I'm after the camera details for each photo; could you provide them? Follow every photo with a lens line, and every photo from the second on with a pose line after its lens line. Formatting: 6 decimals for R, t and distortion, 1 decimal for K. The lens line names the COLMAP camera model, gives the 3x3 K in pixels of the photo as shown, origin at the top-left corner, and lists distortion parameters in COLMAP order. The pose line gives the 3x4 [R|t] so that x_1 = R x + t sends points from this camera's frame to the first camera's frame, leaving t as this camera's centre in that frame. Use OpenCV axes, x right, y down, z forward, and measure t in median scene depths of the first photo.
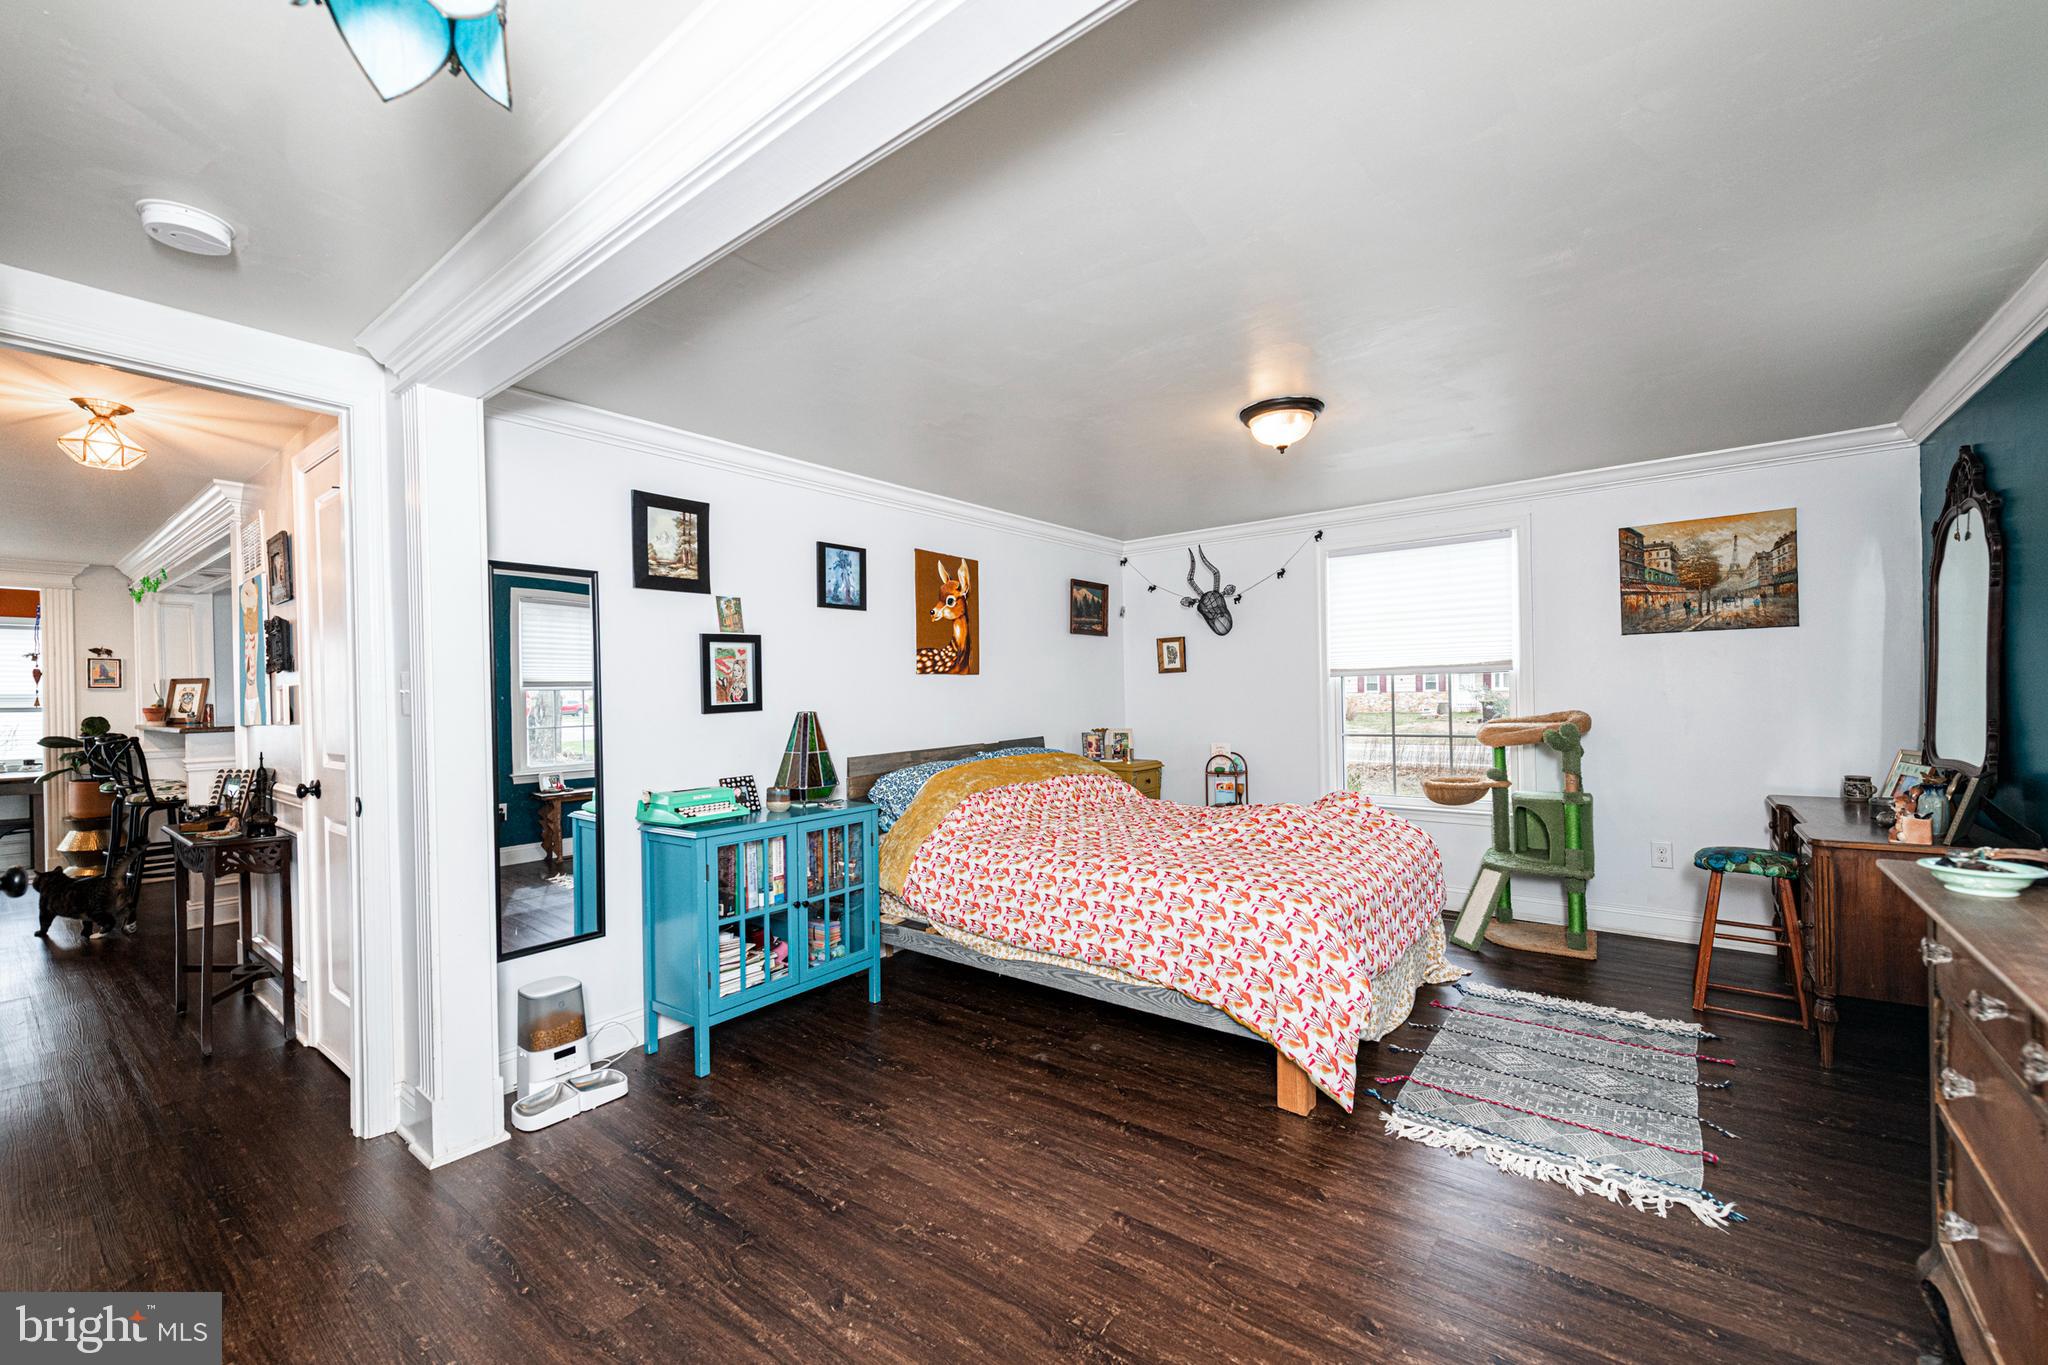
lens RADIAL K [[820.2, 0, 998.0], [0, 820.2, 704.0], [0, 0, 1]] dist [0.018079, -0.000040]
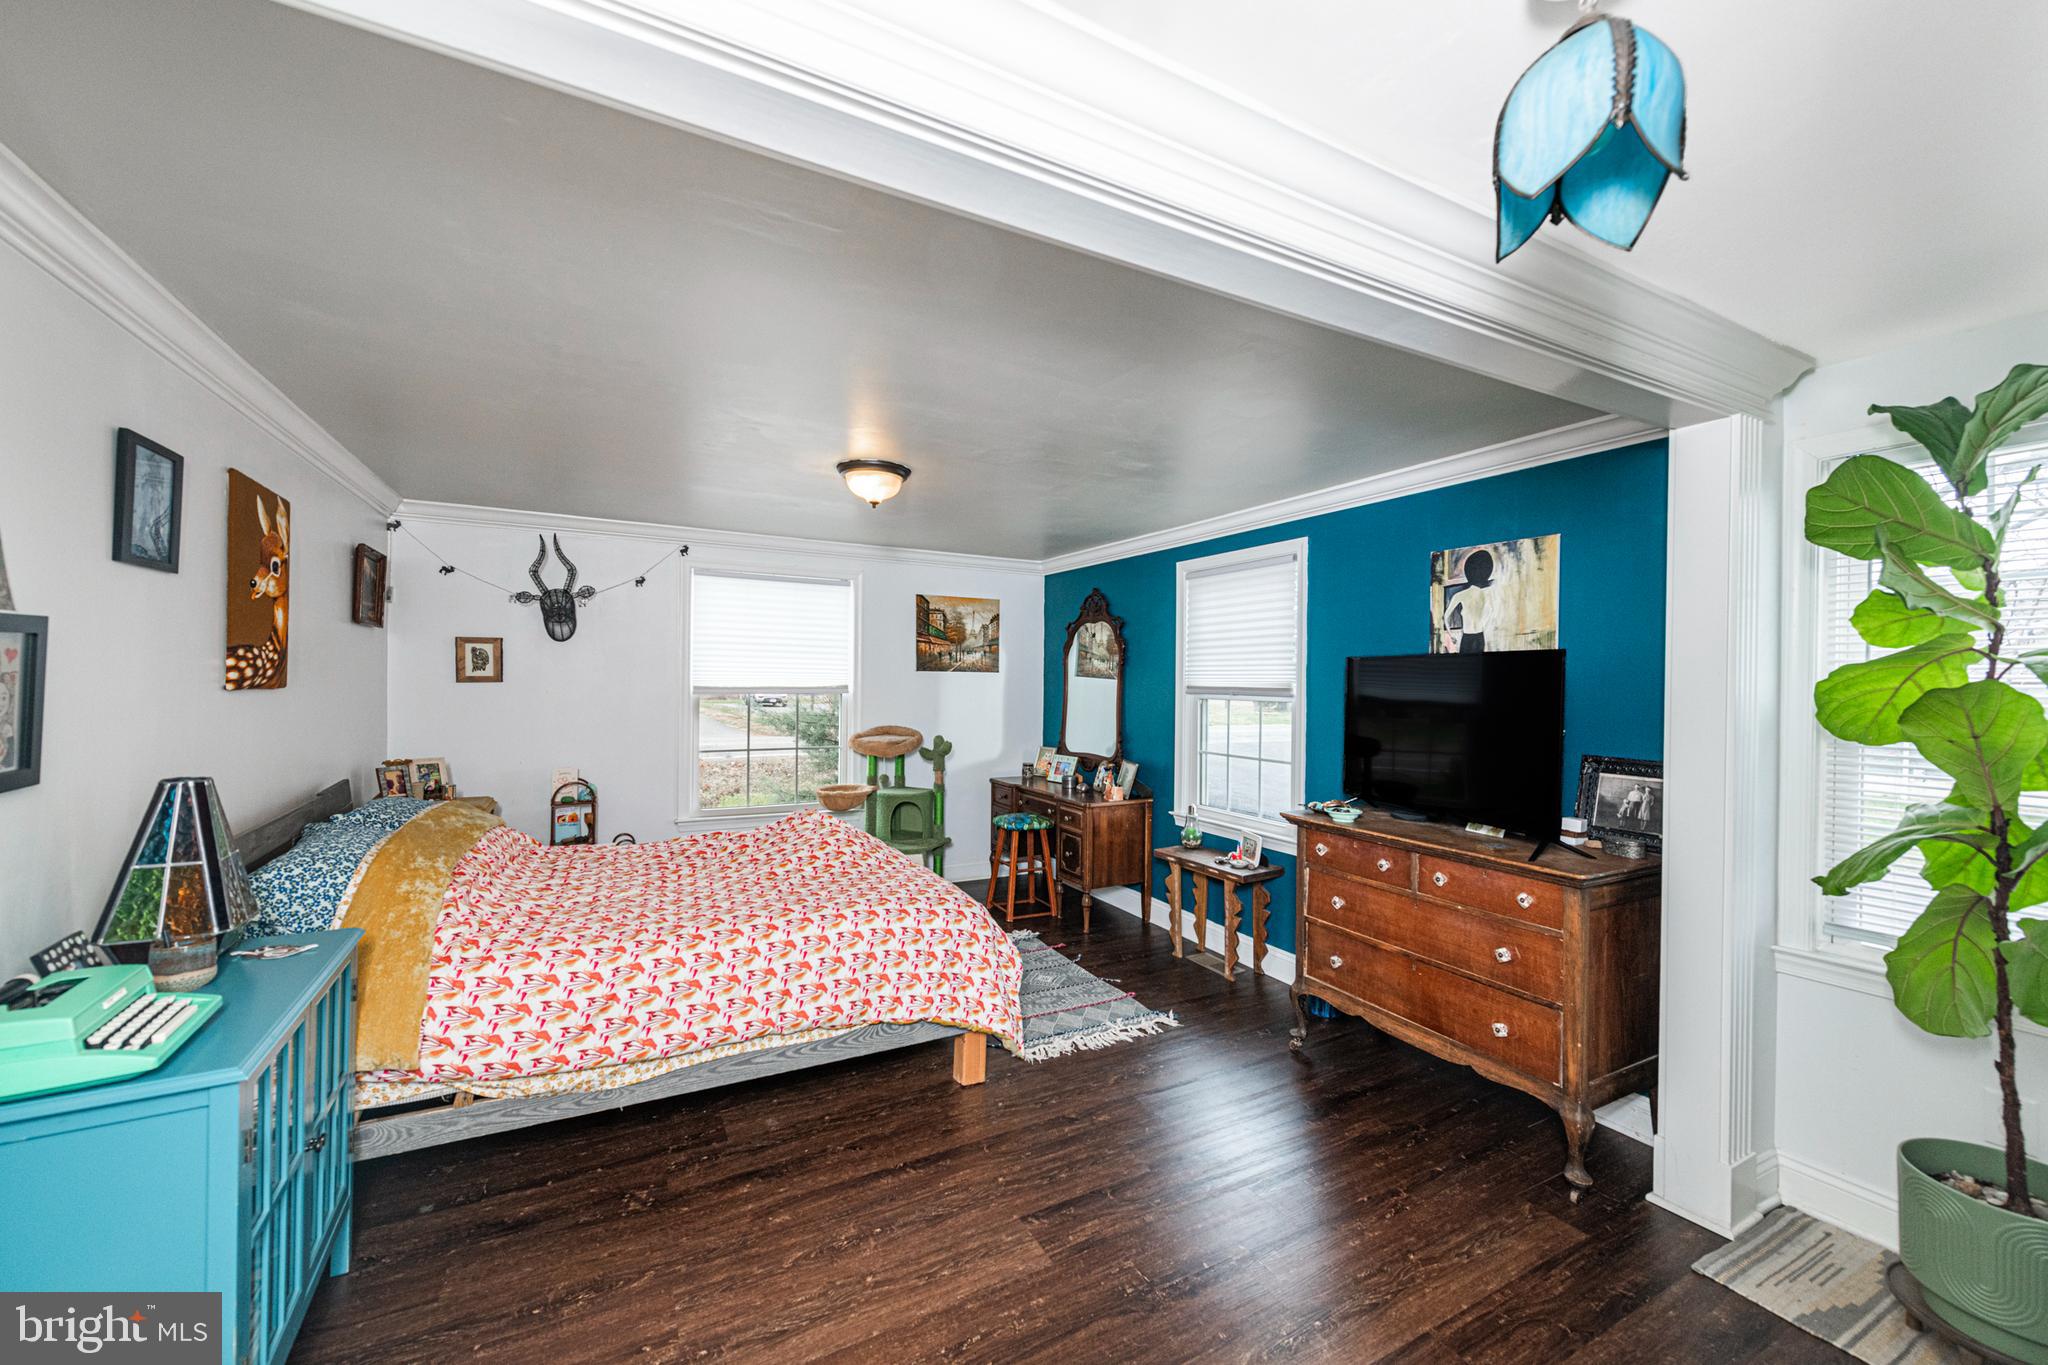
lens RADIAL K [[823.9, 0, 1041.1], [0, 823.9, 688.1], [0, 0, 1]] dist [0.017647, -0.006035]
pose [[0.378003, 0.015789, 0.925670, -0.458715], [-0.011025, 0.999860, -0.012553, -0.040821], [-0.925739, -0.005460, 0.378125, 0.292180]]
